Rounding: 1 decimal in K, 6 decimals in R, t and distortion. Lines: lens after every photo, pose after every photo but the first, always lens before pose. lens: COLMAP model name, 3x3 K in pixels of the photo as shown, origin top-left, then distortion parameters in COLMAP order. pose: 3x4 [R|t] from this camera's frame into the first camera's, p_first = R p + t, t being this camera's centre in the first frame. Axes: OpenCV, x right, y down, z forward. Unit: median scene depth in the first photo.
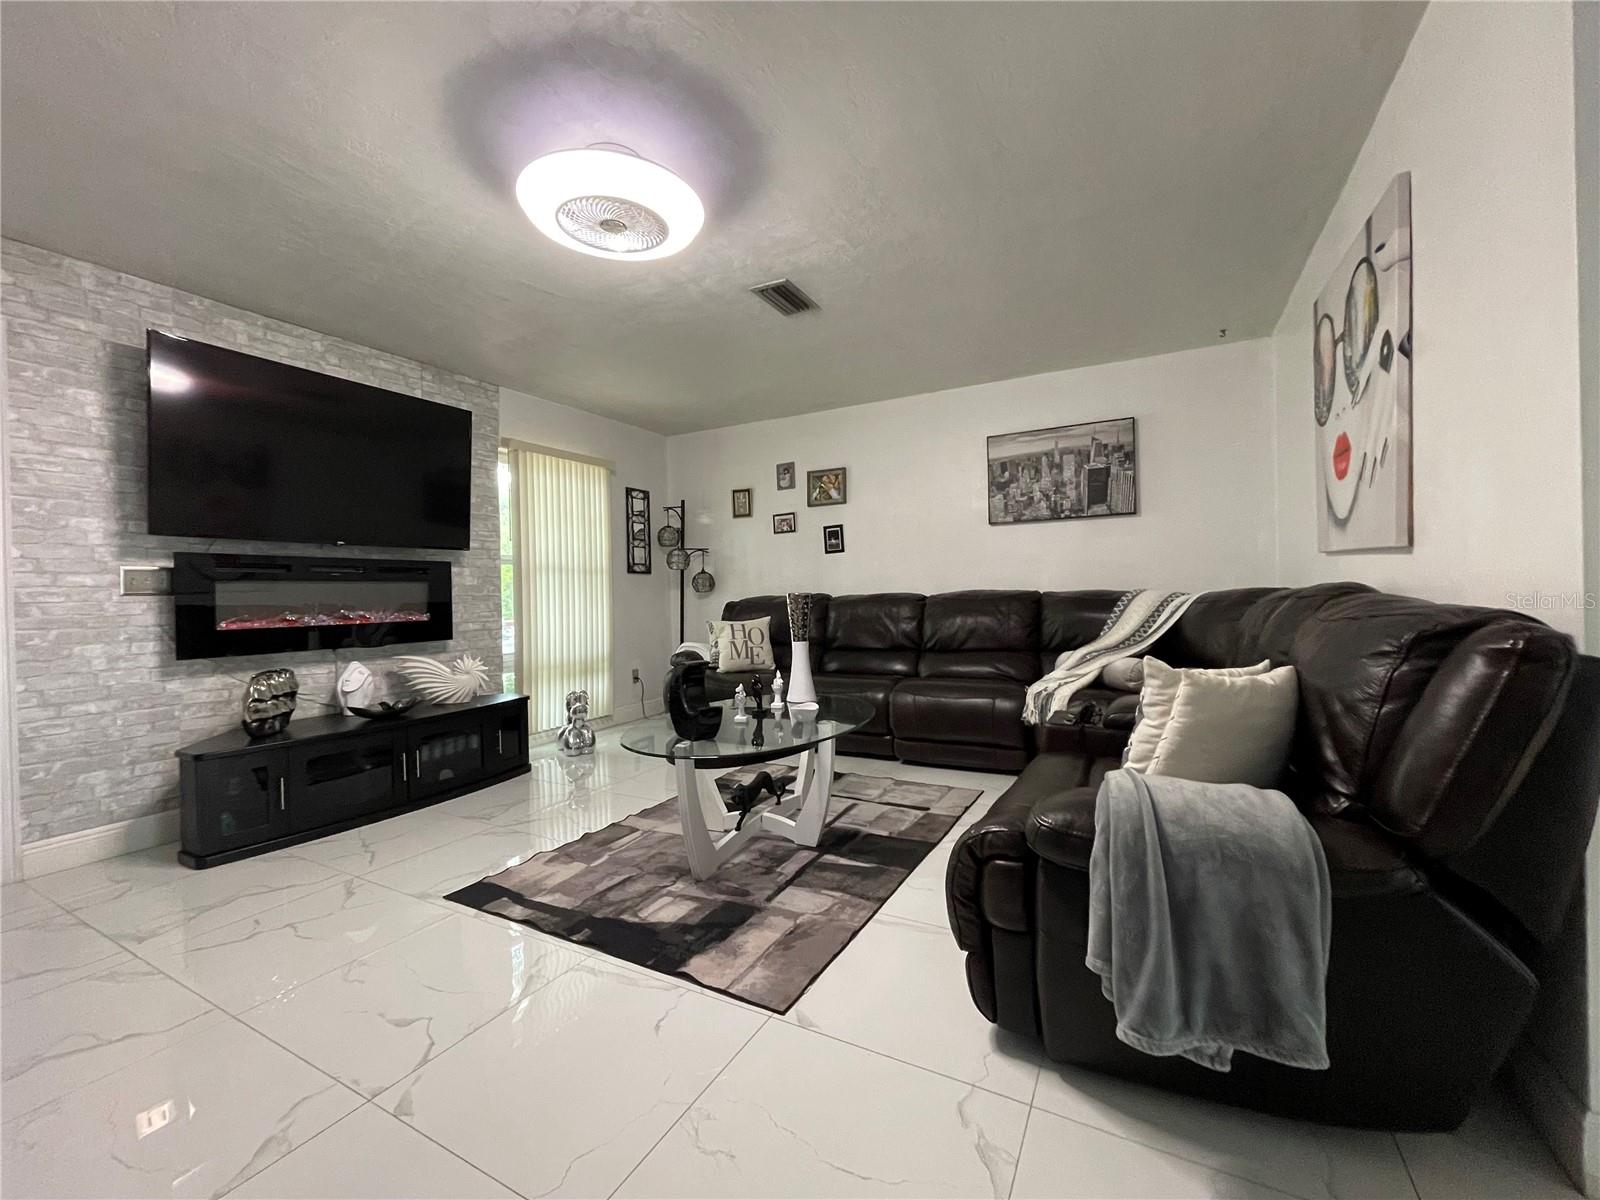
lens RADIAL K [[646.4, 0, 800.7], [0, 646.4, 595.0], [0, 0, 1]] dist [-0.003634, 0.000610]
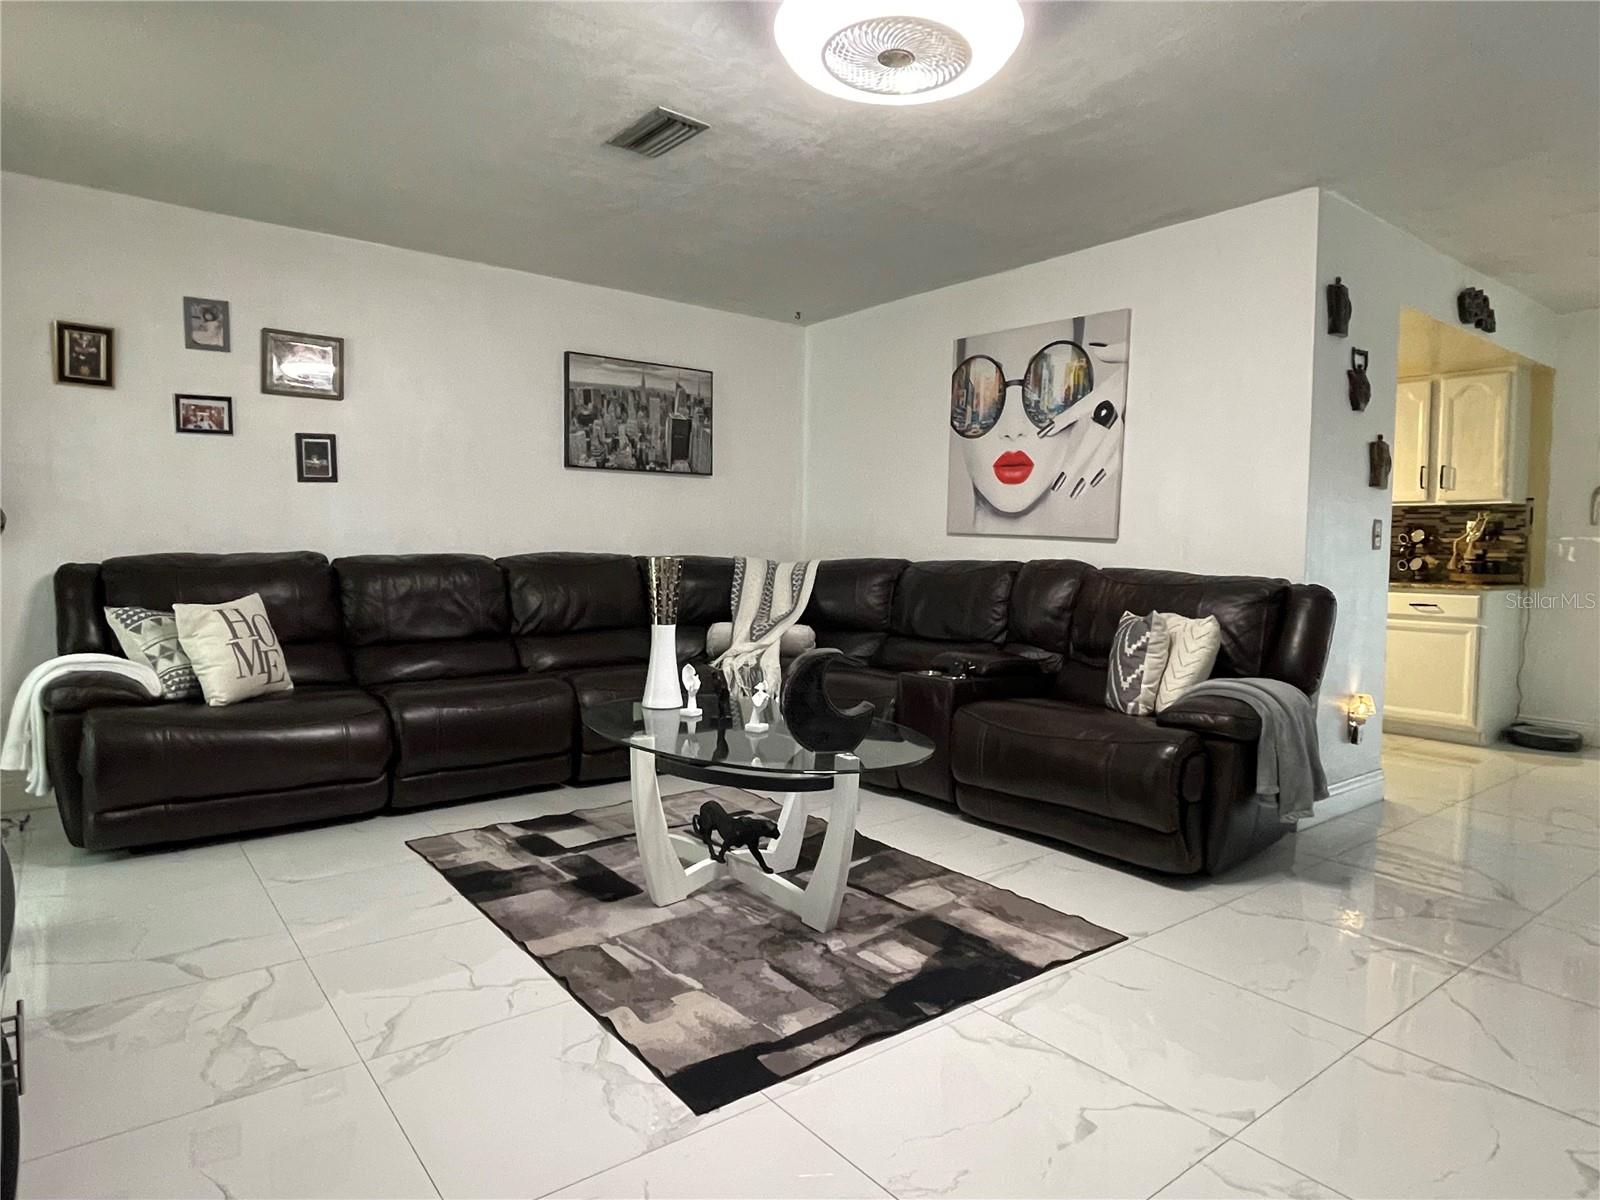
lens RADIAL K [[925.1, 0, 777.2], [0, 925.1, 590.2], [0, 0, 1]] dist [0.001749, -0.008922]
pose [[0.424074, -0.017716, 0.905454, -0.899547], [-0.018434, 0.999433, 0.028189, 0.002486], [-0.905440, -0.028646, 0.423507, 0.456277]]
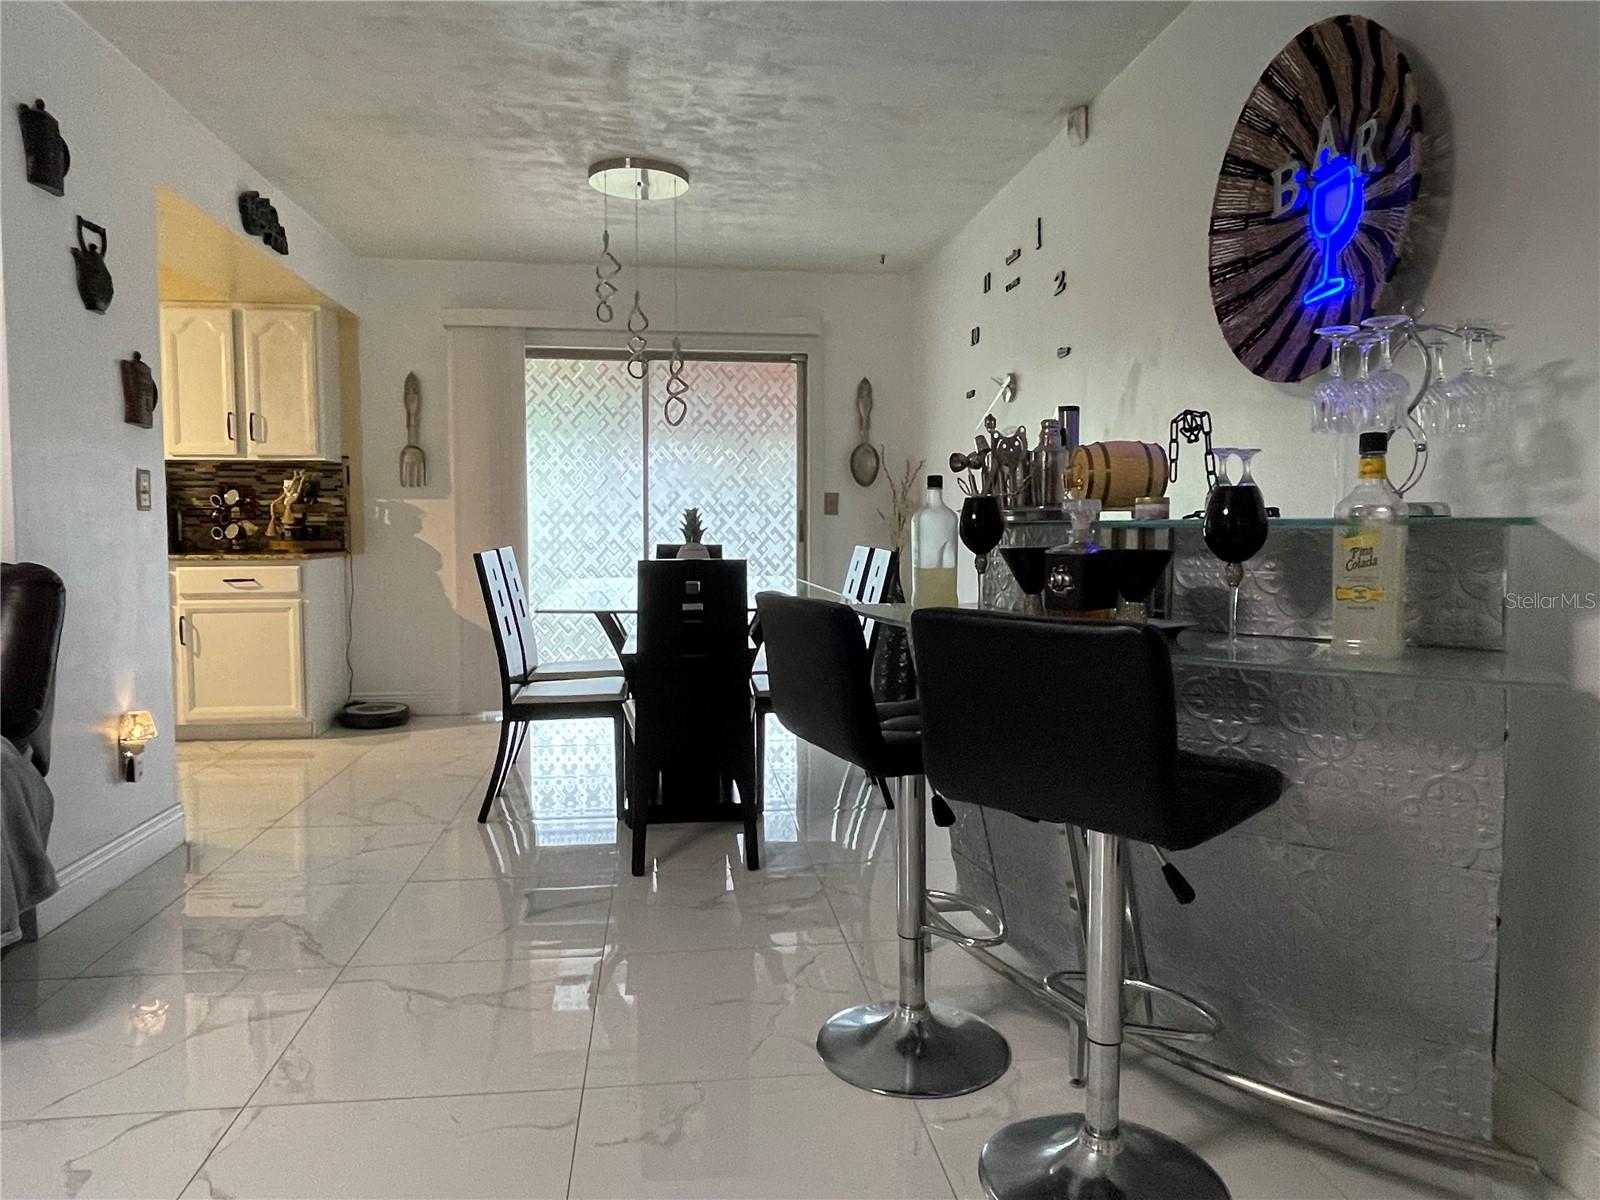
lens RADIAL K [[1060.9, 0, 805.3], [0, 1060.9, 586.8], [0, 0, 1]] dist [0.011927, -0.020643]
pose [[-0.583809, -0.028250, 0.811399, -0.641343], [0.014478, 0.998873, 0.045195, 0.005255], [-0.811762, 0.038133, -0.582742, 0.330434]]
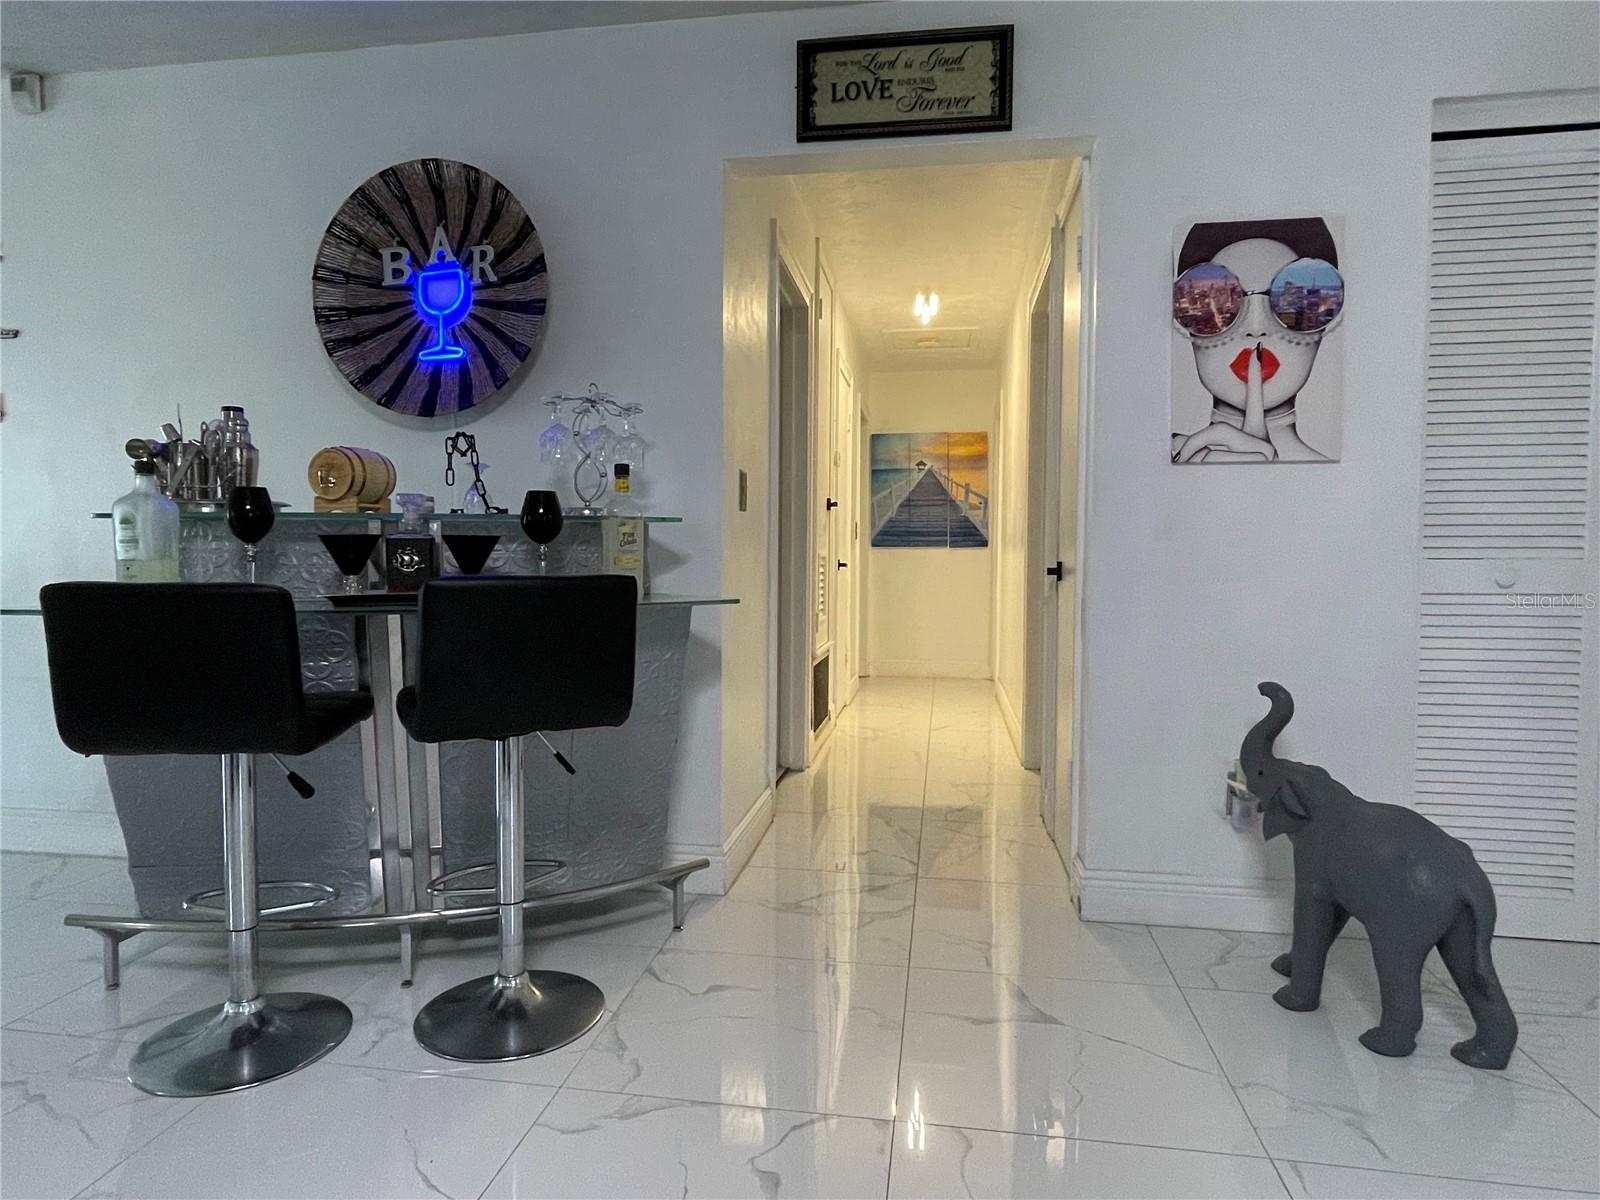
lens RADIAL K [[946.6, 0, 793.1], [0, 946.6, 600.1], [0, 0, 1]] dist [-0.010484, 0.007048]
pose [[-0.943011, 0.030689, -0.331343, -0.215586], [0.011898, 0.998211, 0.058593, 0.024600], [0.332549, 0.051312, -0.941689, 0.591193]]
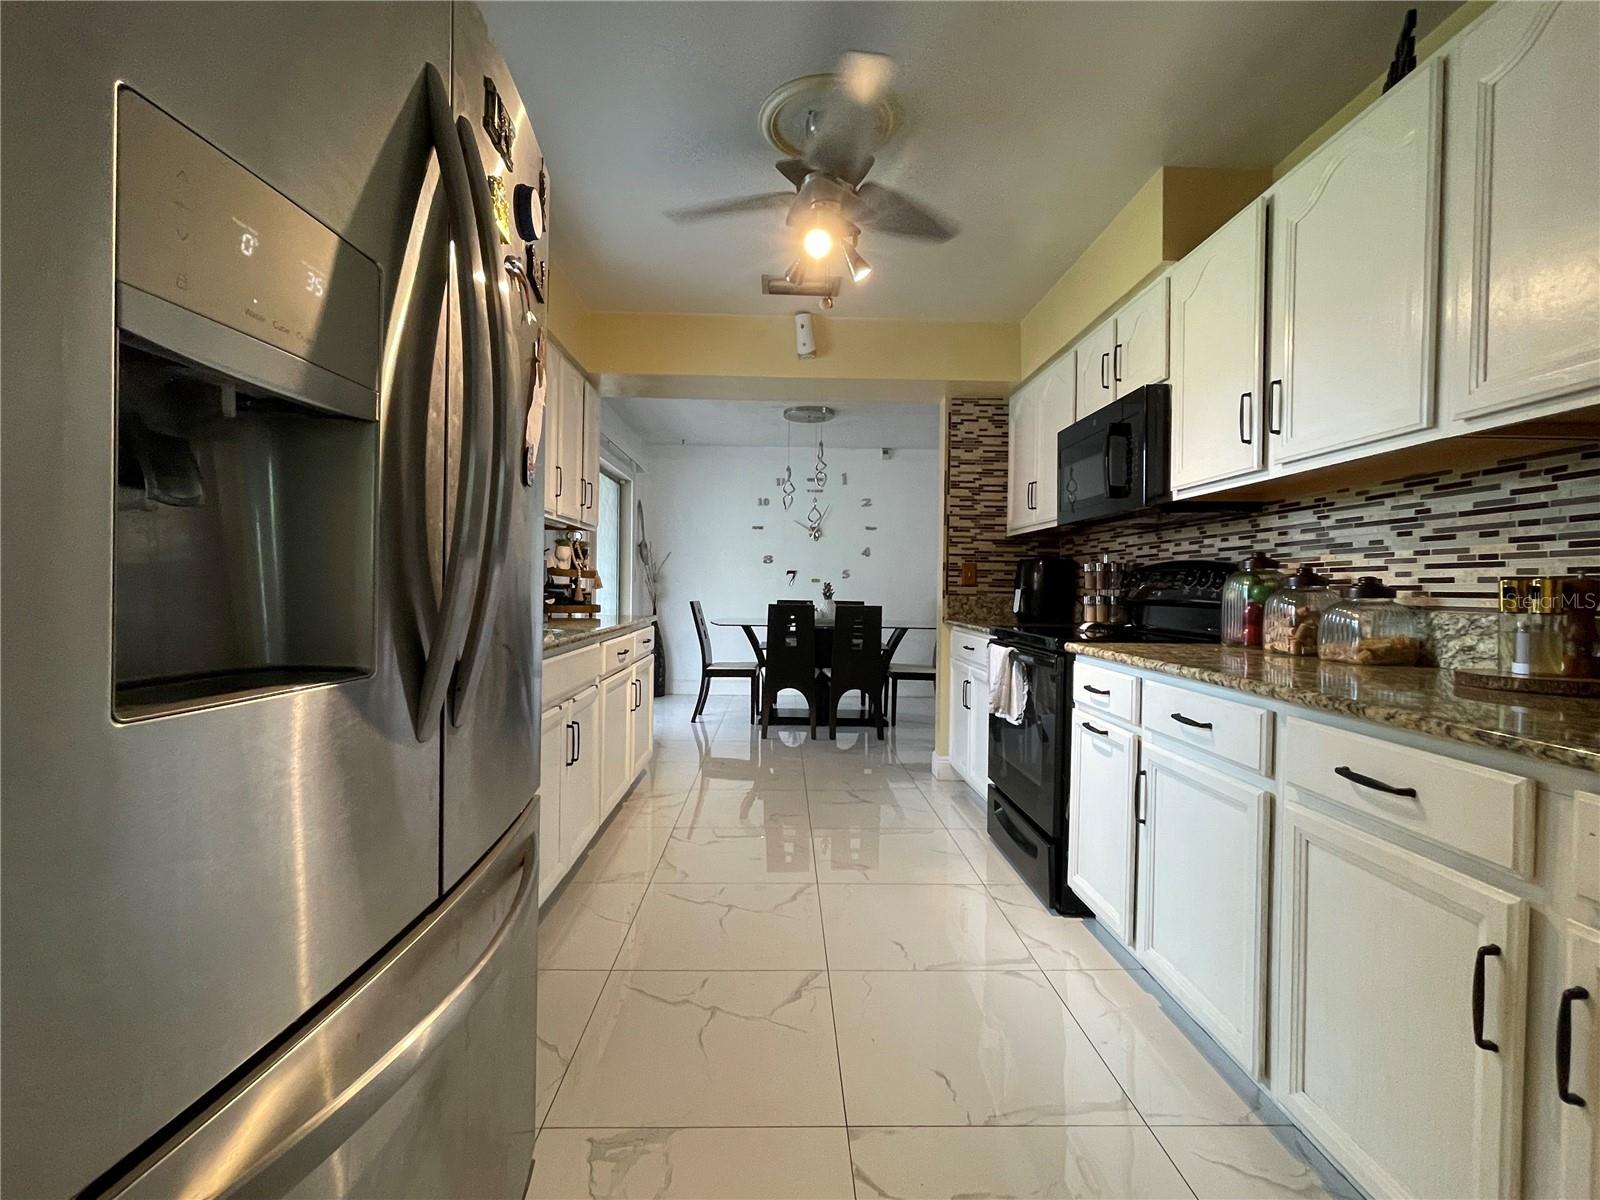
lens RADIAL K [[741.7, 0, 791.3], [0, 741.7, 597.0], [0, 0, 1]] dist [-0.011481, 0.007218]
pose [[-0.871867, 0.013142, -0.489566, 1.813293], [0.000143, 0.999647, 0.026580, -0.056724], [0.489743, 0.023104, -0.871561, 1.407191]]
